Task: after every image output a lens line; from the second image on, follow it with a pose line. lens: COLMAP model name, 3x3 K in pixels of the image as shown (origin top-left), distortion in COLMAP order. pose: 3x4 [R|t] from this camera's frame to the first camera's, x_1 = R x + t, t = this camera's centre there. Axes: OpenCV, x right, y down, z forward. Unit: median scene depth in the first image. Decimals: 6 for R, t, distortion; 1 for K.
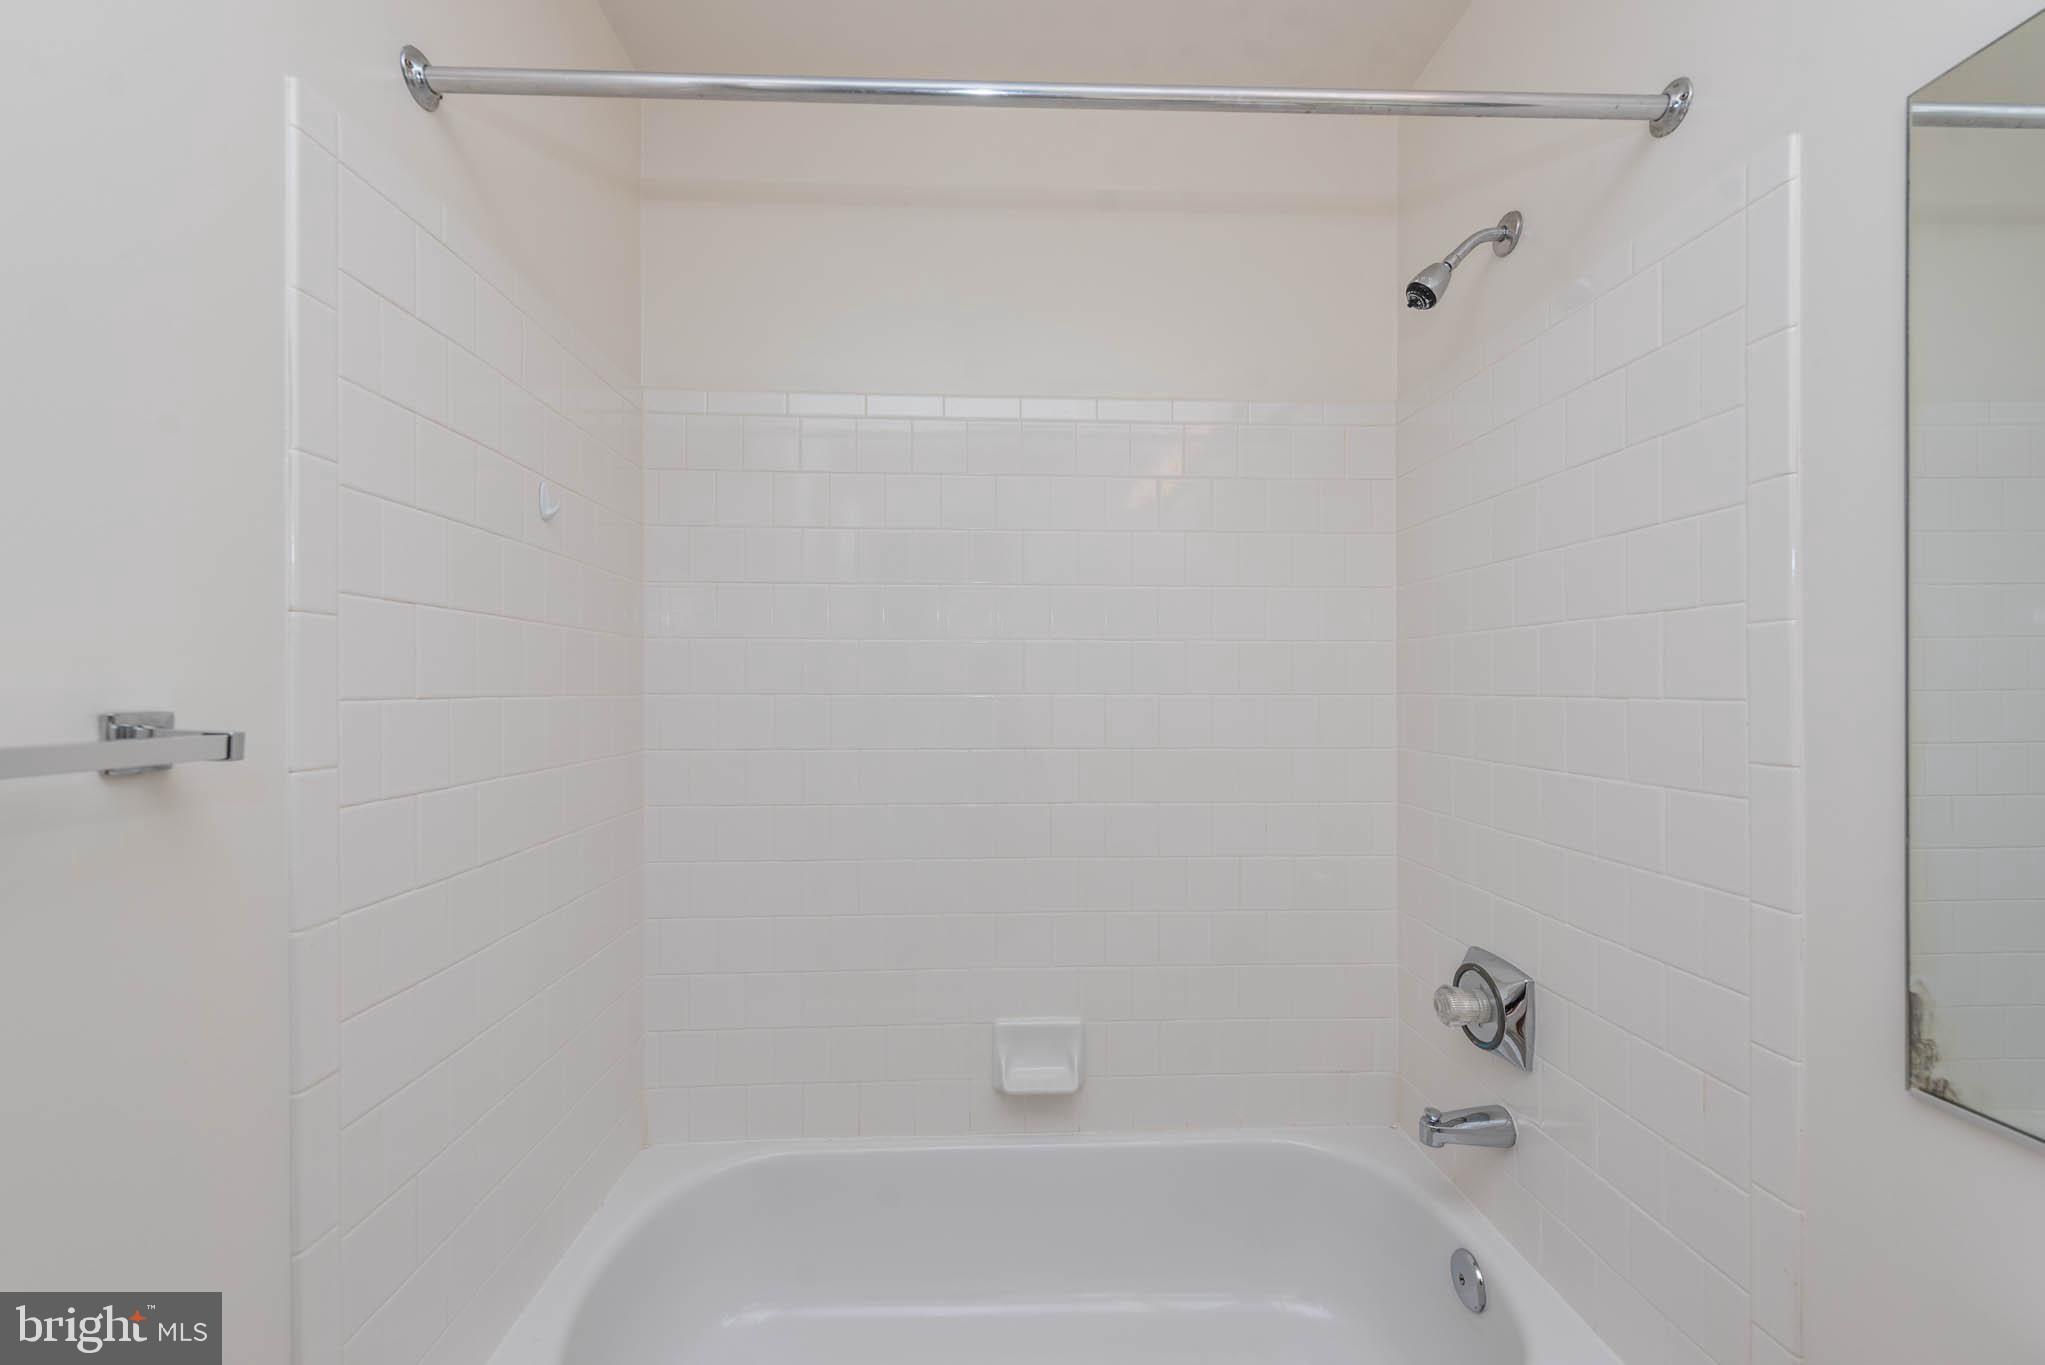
lens RADIAL K [[800.5, 0, 1034.5], [0, 800.5, 686.7], [0, 0, 1]] dist [0.022328, -0.005426]
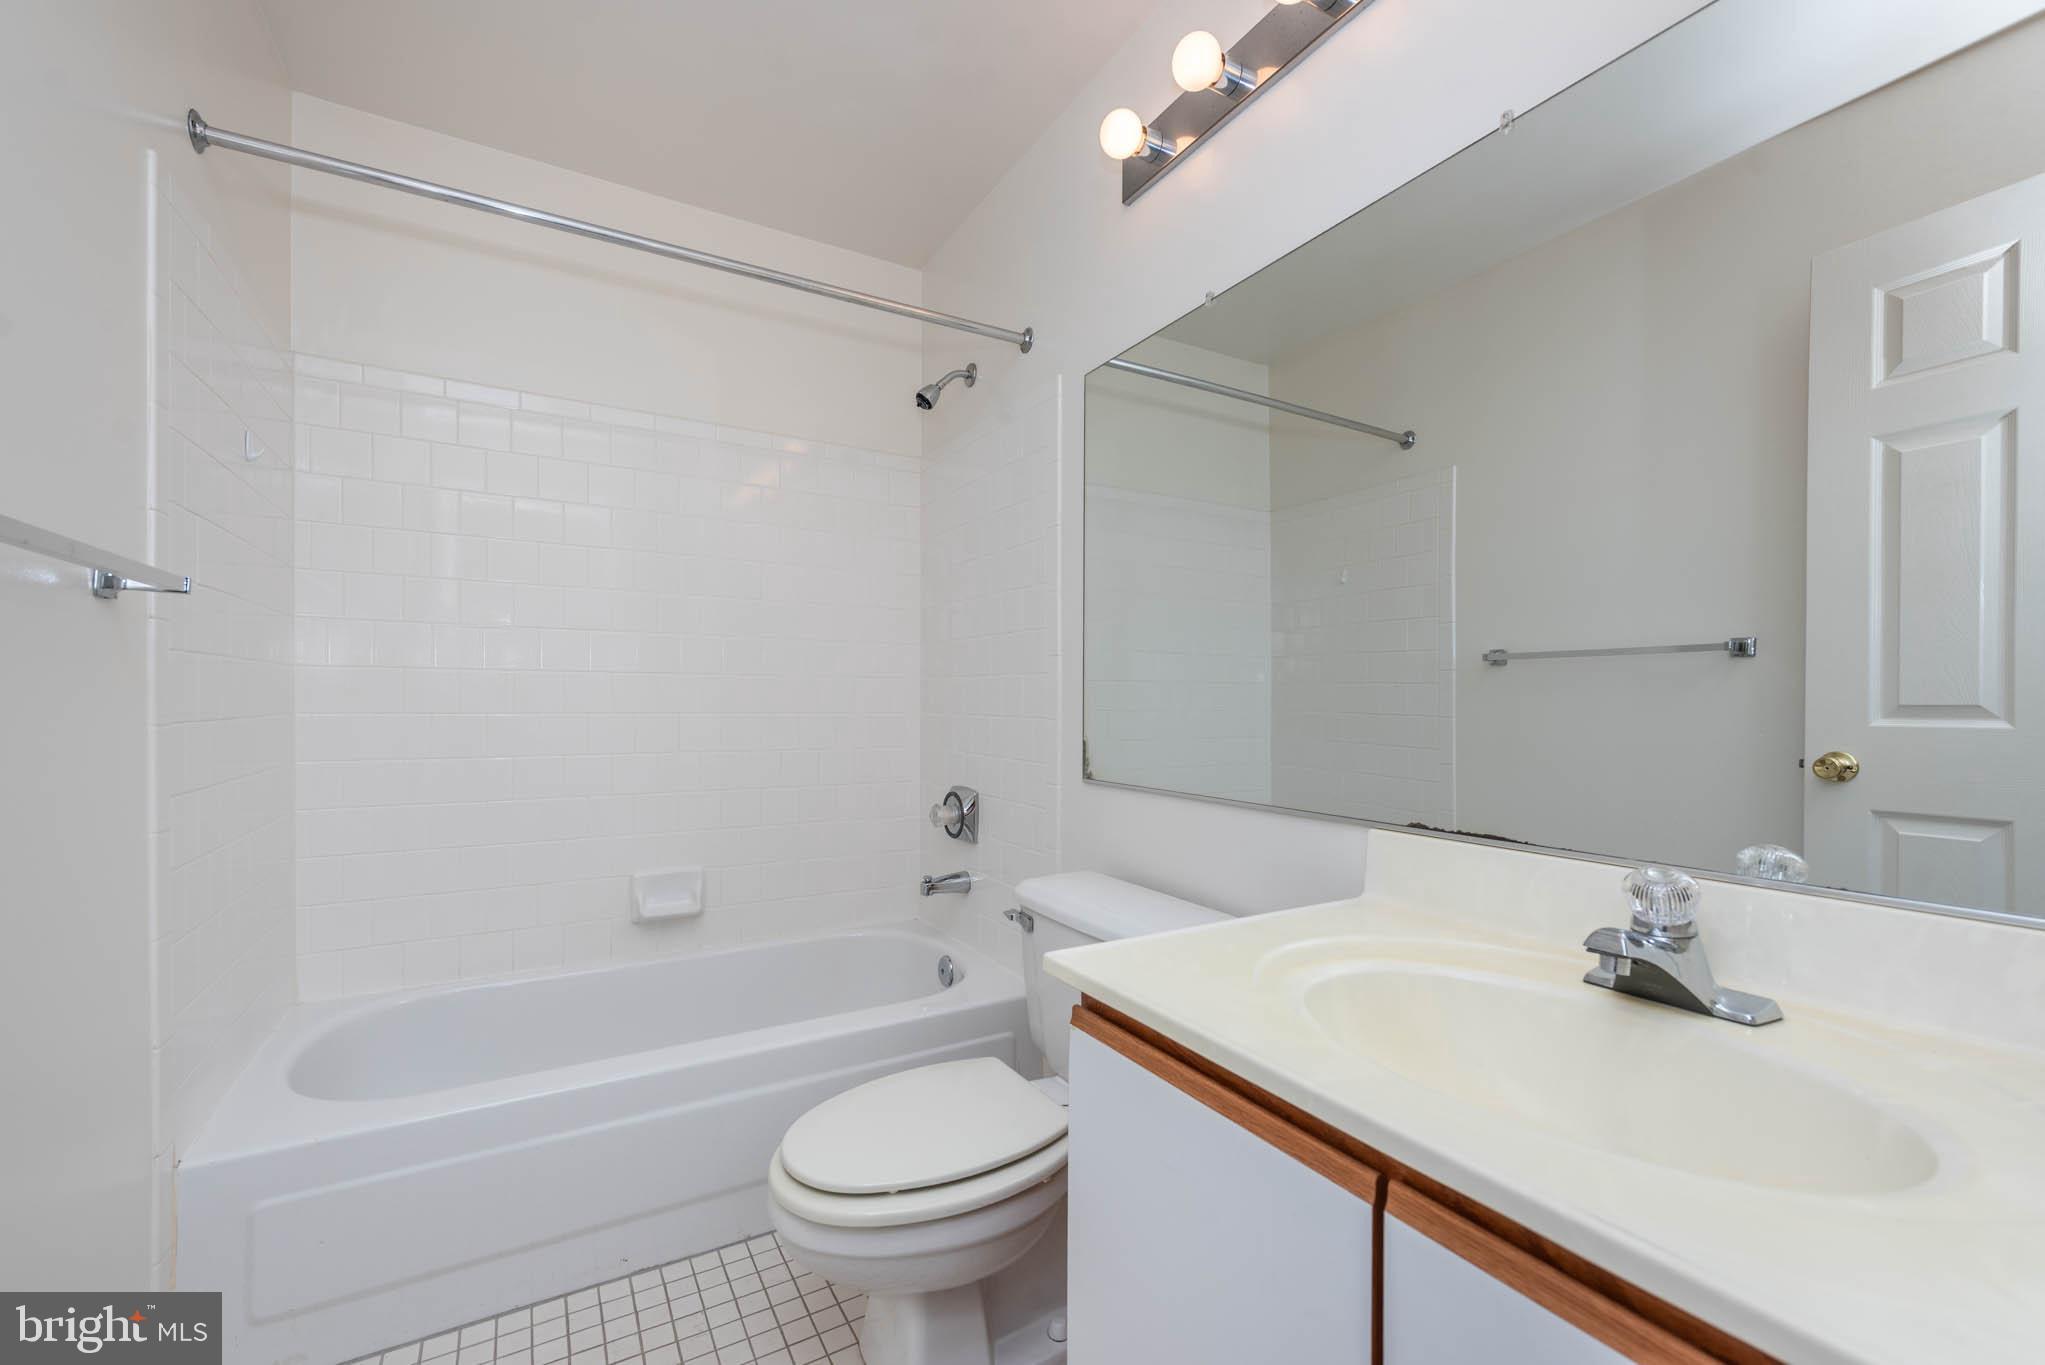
lens RADIAL K [[800.5, 0, 1038.8], [0, 800.5, 683.5], [0, 0, 1]] dist [0.022328, -0.005426]
pose [[0.881137, 0.008242, 0.472789, -0.106439], [-0.002053, 0.999905, -0.013603, 0.136056], [-0.472856, 0.011016, 0.881071, -0.609494]]
